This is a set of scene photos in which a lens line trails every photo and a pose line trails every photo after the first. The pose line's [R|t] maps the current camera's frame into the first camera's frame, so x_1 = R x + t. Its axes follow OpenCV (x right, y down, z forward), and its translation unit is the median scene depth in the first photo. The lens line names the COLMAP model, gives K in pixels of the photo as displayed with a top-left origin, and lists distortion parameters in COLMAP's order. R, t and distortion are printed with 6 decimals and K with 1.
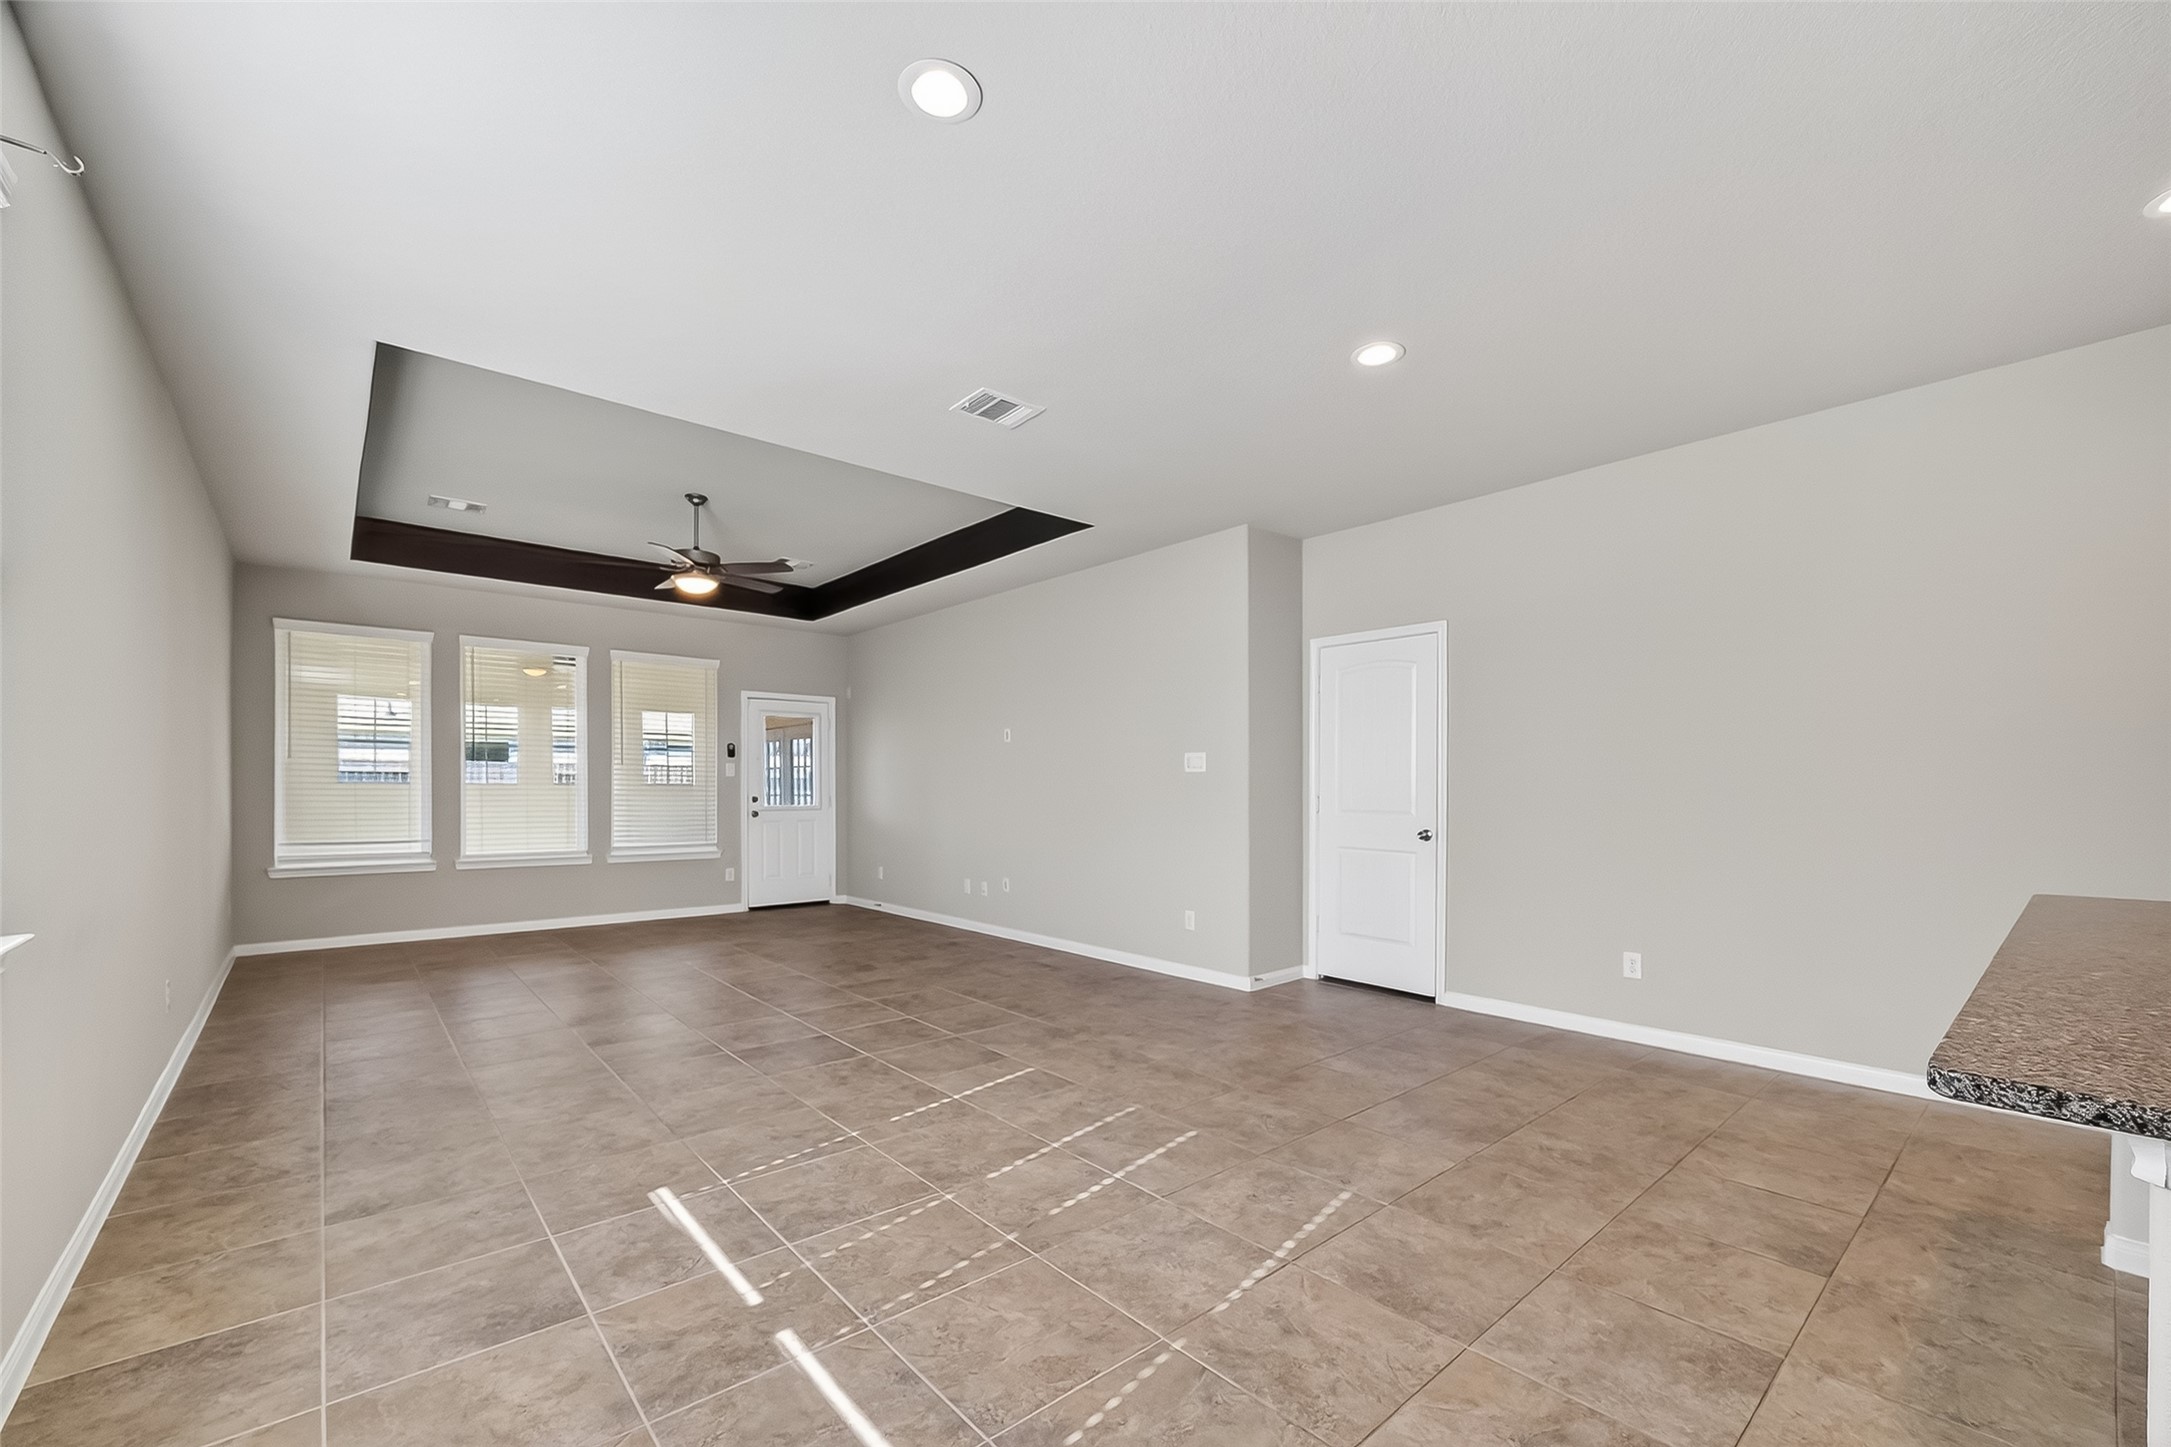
lens RADIAL K [[883.1, 0, 1101.7], [0, 883.1, 785.1], [0, 0, 1]] dist [-0.003193, -0.000690]
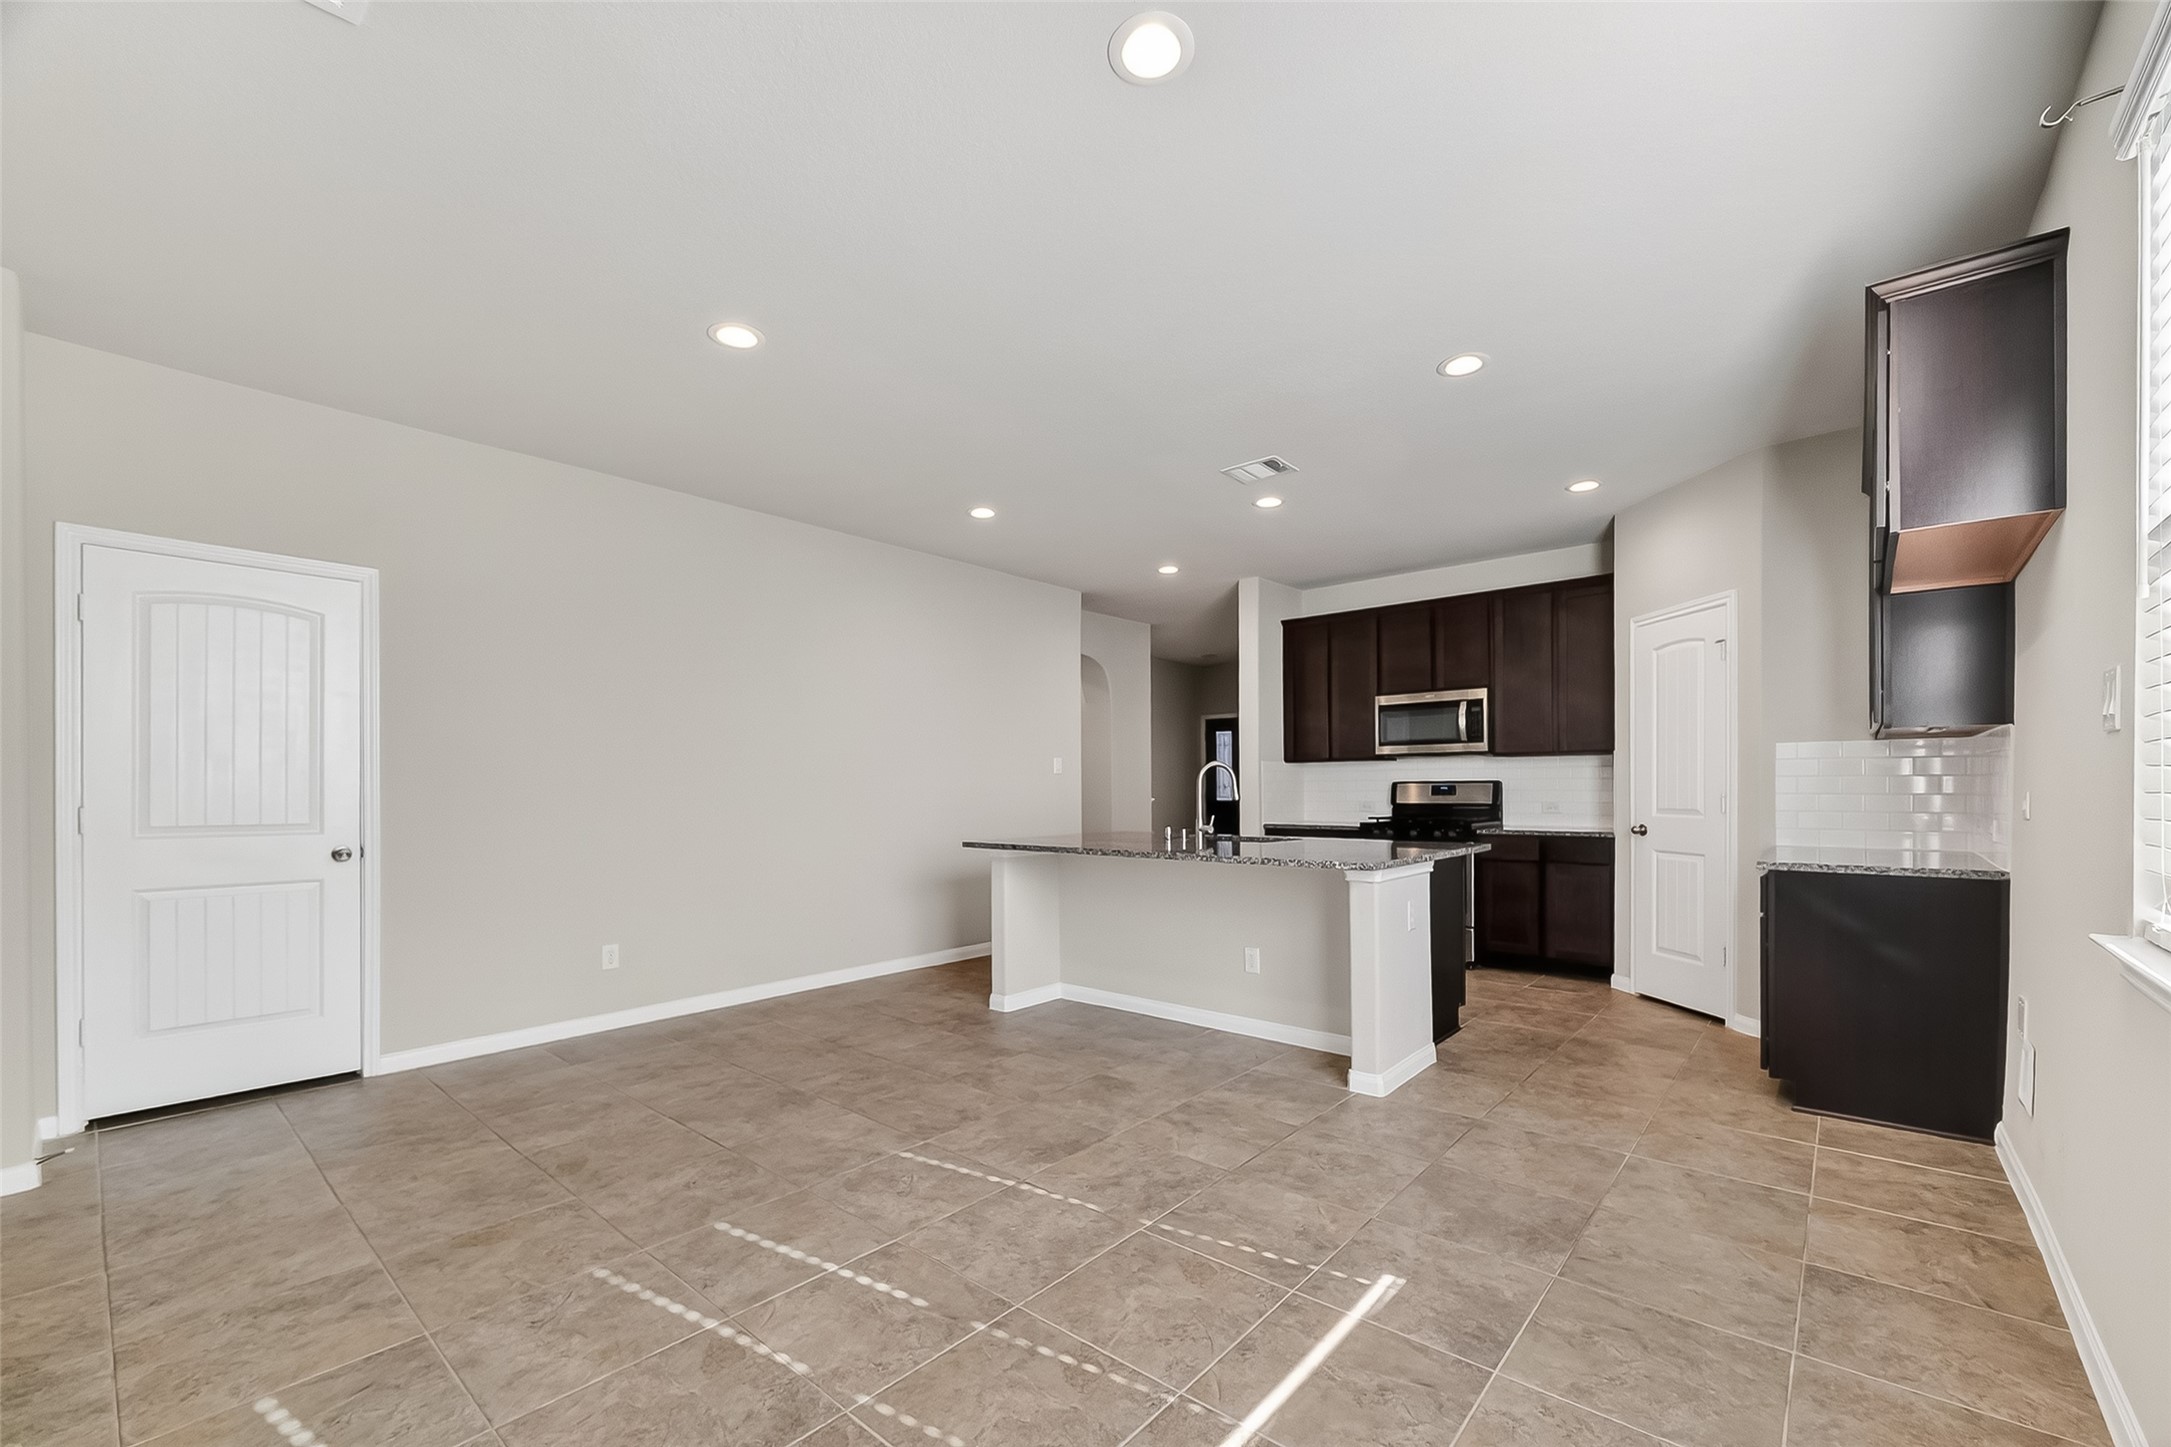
lens RADIAL K [[883.1, 0, 1101.7], [0, 883.1, 785.1], [0, 0, 1]] dist [-0.003193, -0.000690]
pose [[-0.135168, 0.001250, 0.990822, -0.542749], [0.003766, 0.999993, -0.000748, 0.001090], [-0.990815, 0.003631, -0.135172, 0.573316]]
